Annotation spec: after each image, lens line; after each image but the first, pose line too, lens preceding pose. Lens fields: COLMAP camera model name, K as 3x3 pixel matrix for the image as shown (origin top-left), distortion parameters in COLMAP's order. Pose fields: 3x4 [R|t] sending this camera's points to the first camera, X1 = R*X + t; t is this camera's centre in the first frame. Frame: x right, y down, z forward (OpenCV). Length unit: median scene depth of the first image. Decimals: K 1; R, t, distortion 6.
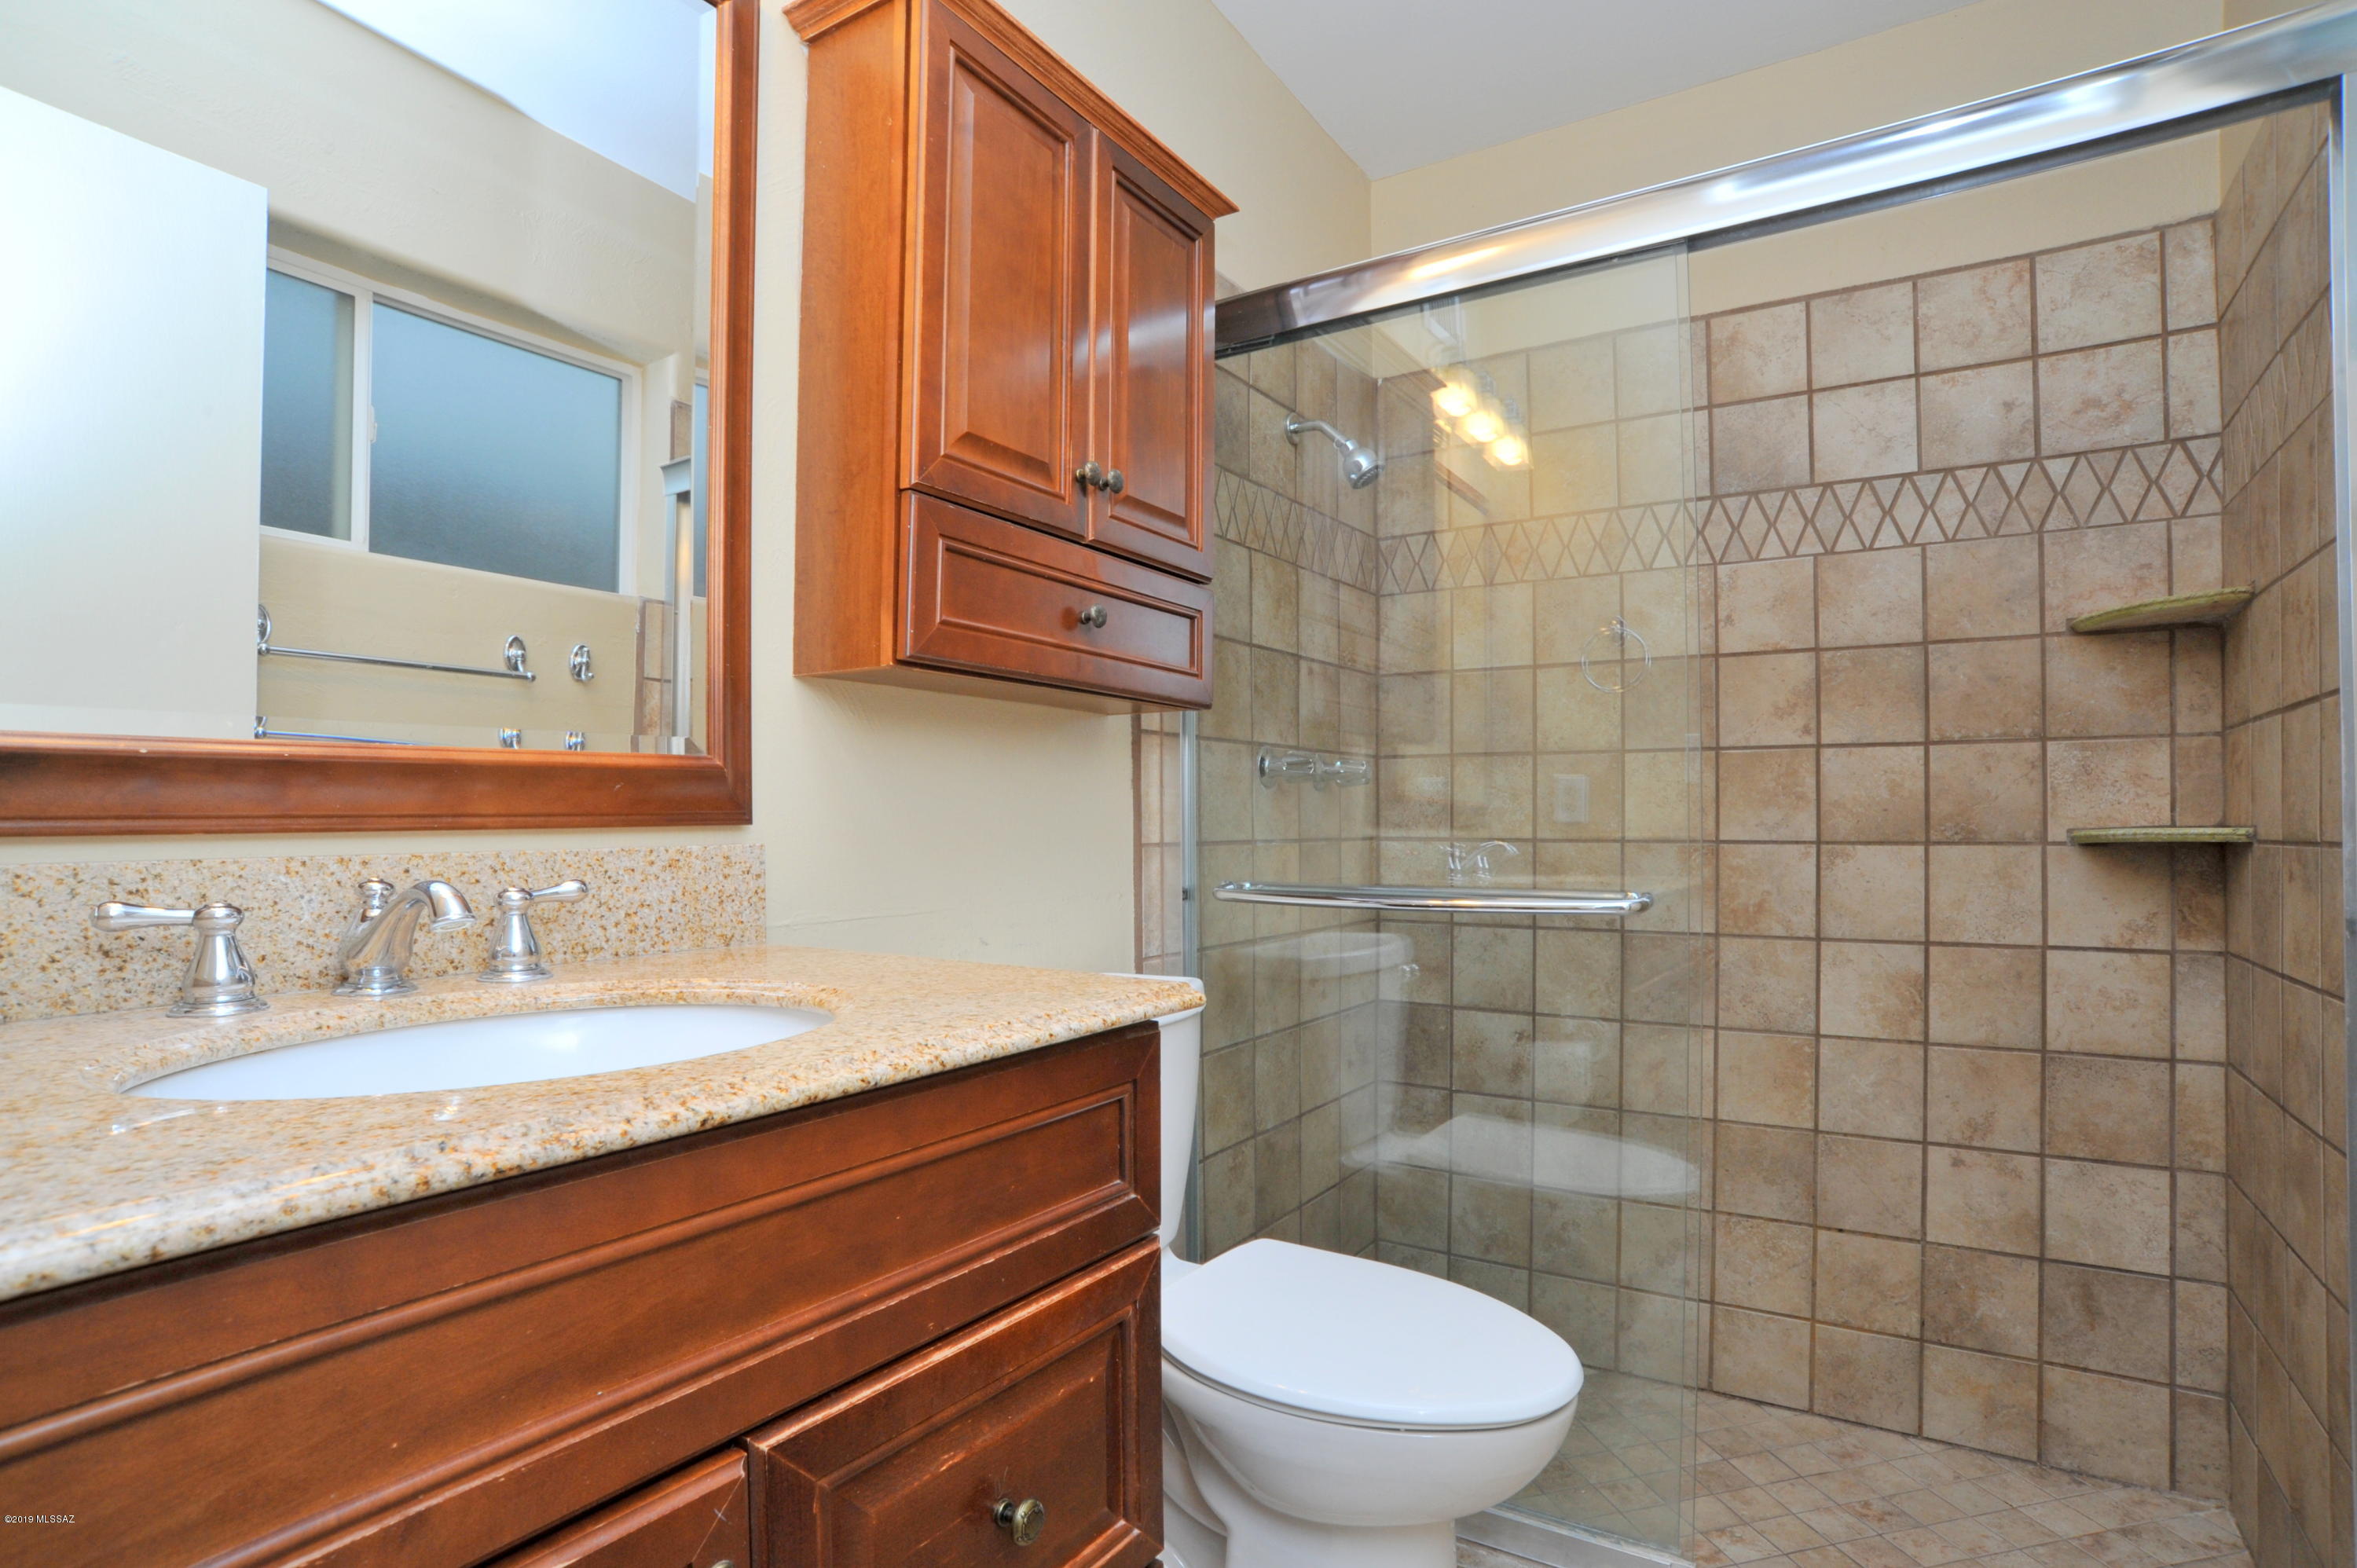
lens RADIAL K [[1195.6, 0, 1193.9], [0, 1195.6, 818.4], [0, 0, 1]] dist [-0.098658, 0.046964]
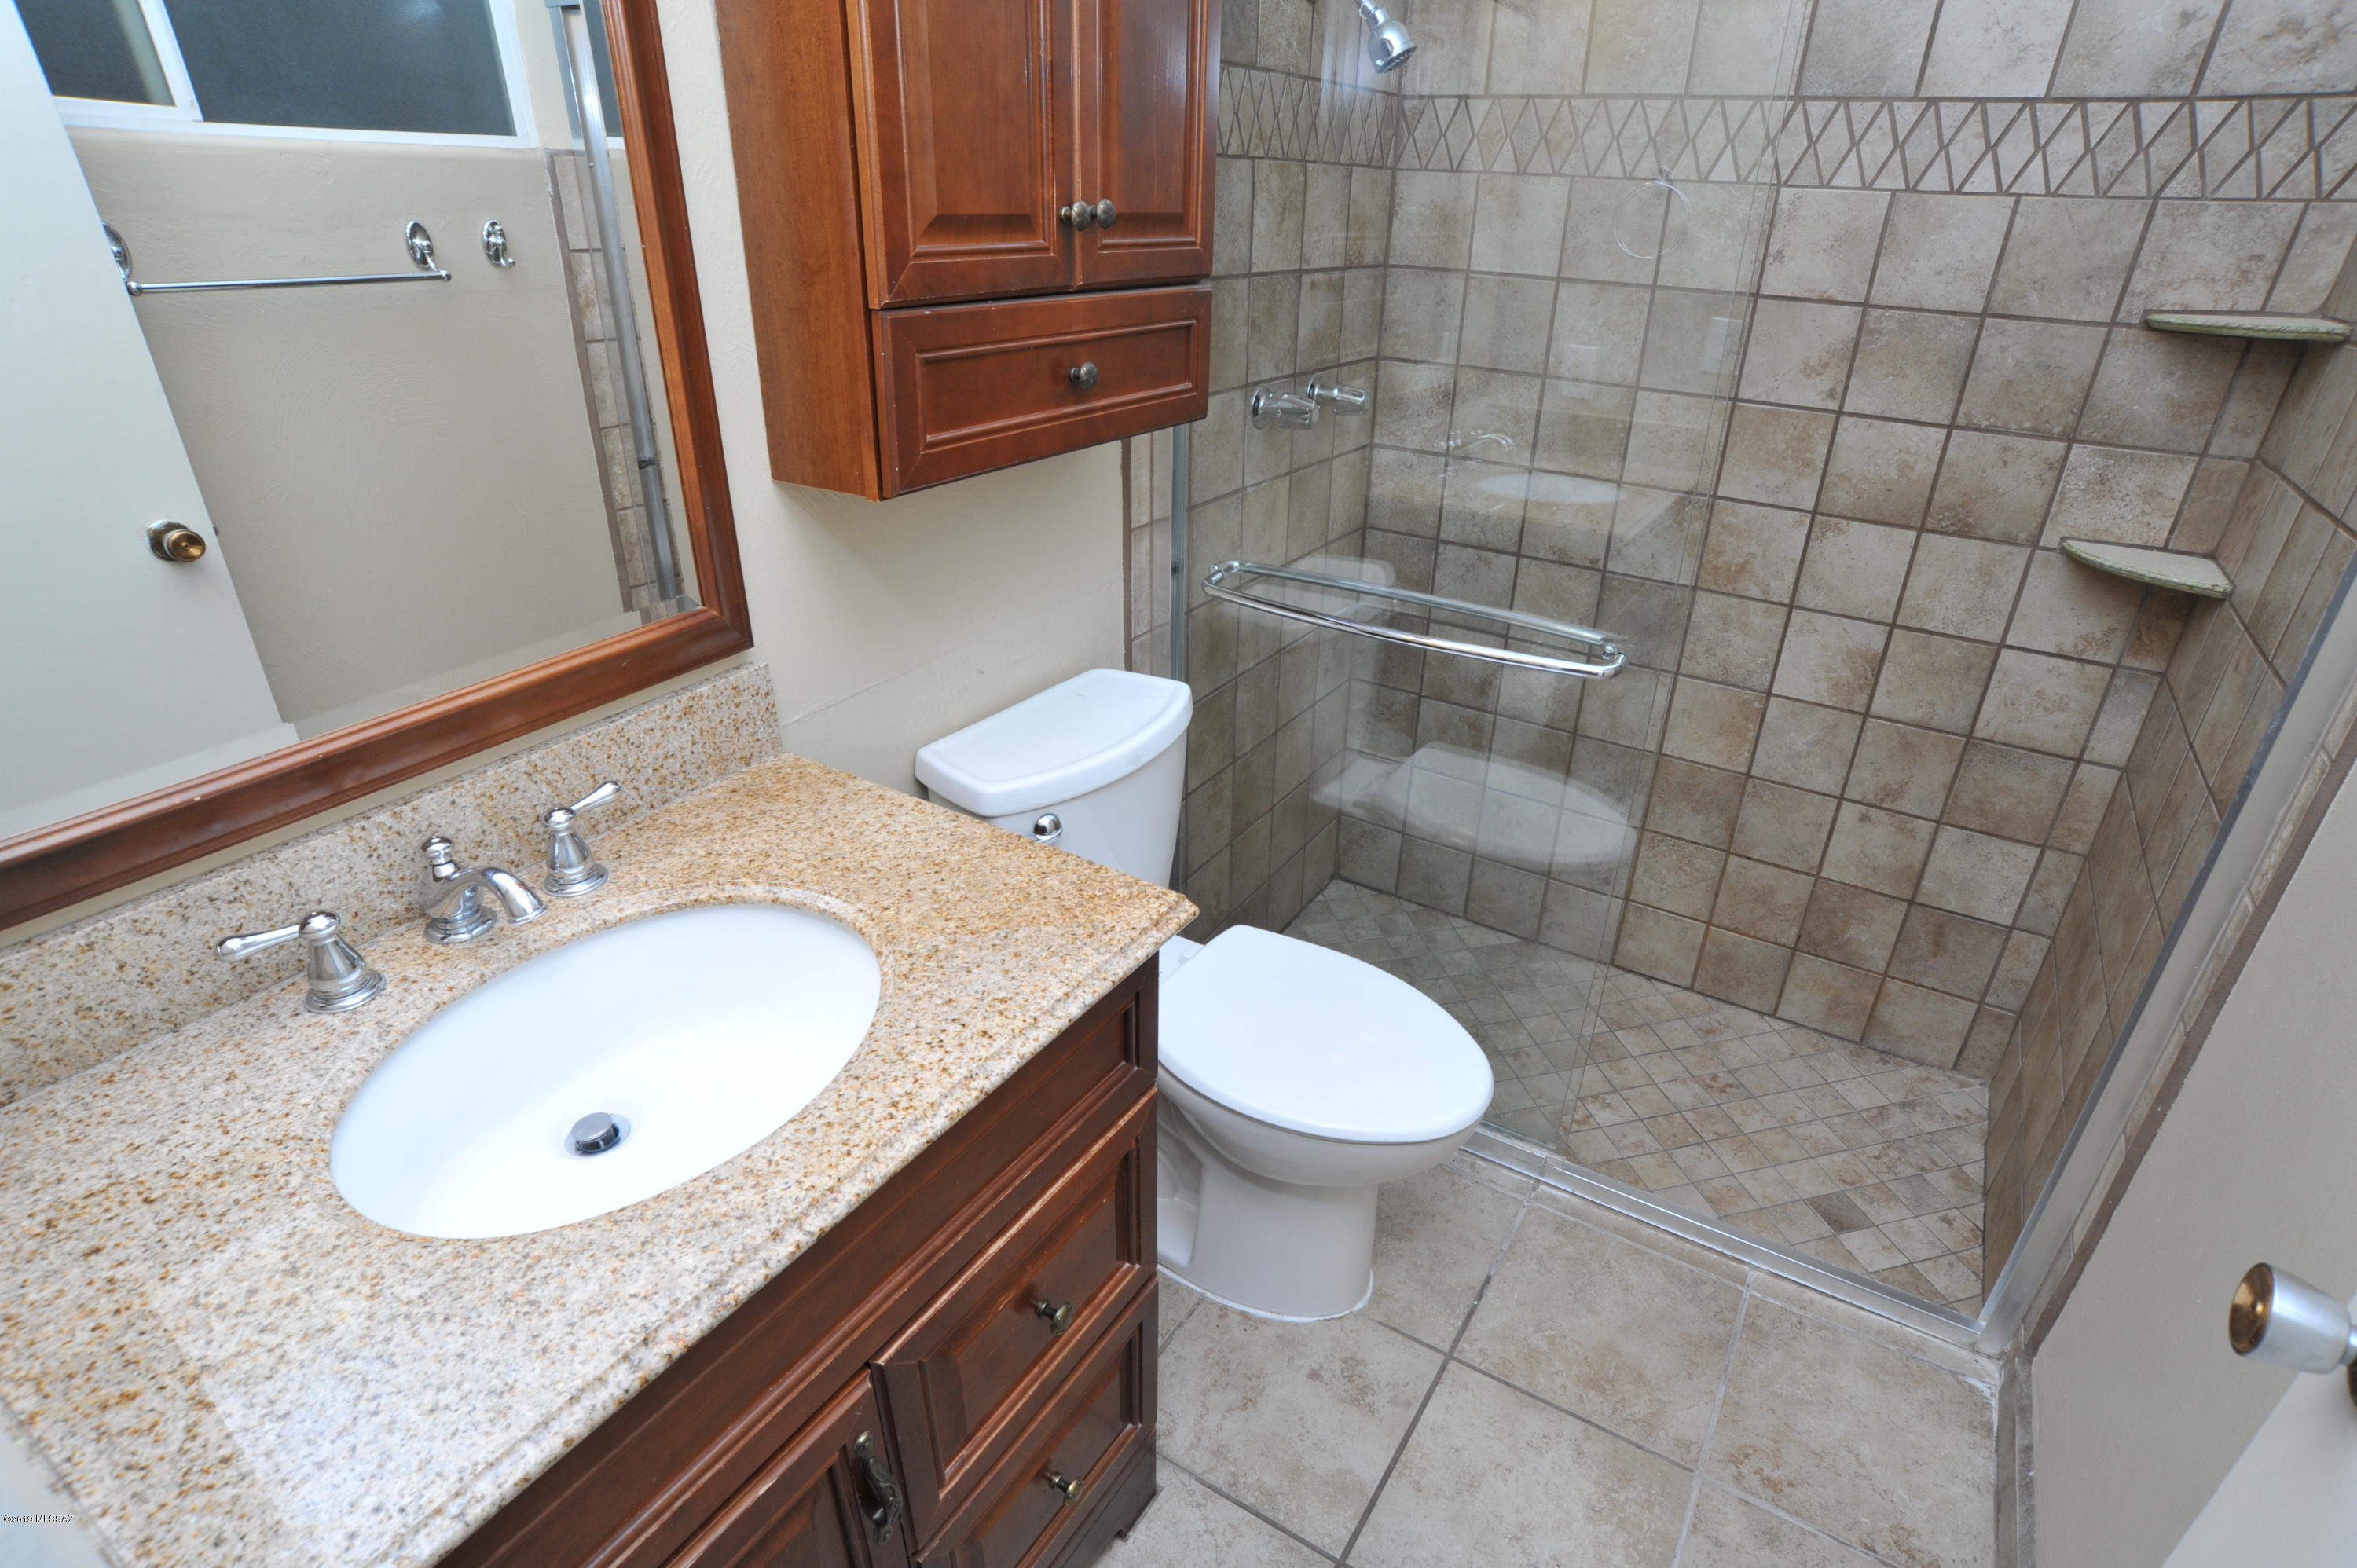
lens RADIAL K [[1195.6, 0, 1193.9], [0, 1195.6, 818.4], [0, 0, 1]] dist [-0.098658, 0.046964]
pose [[0.999605, 0.013785, 0.024493, -0.012107], [-0.023787, 0.879128, 0.475991, -0.228640], [-0.014971, -0.476386, 0.879109, 0.021442]]
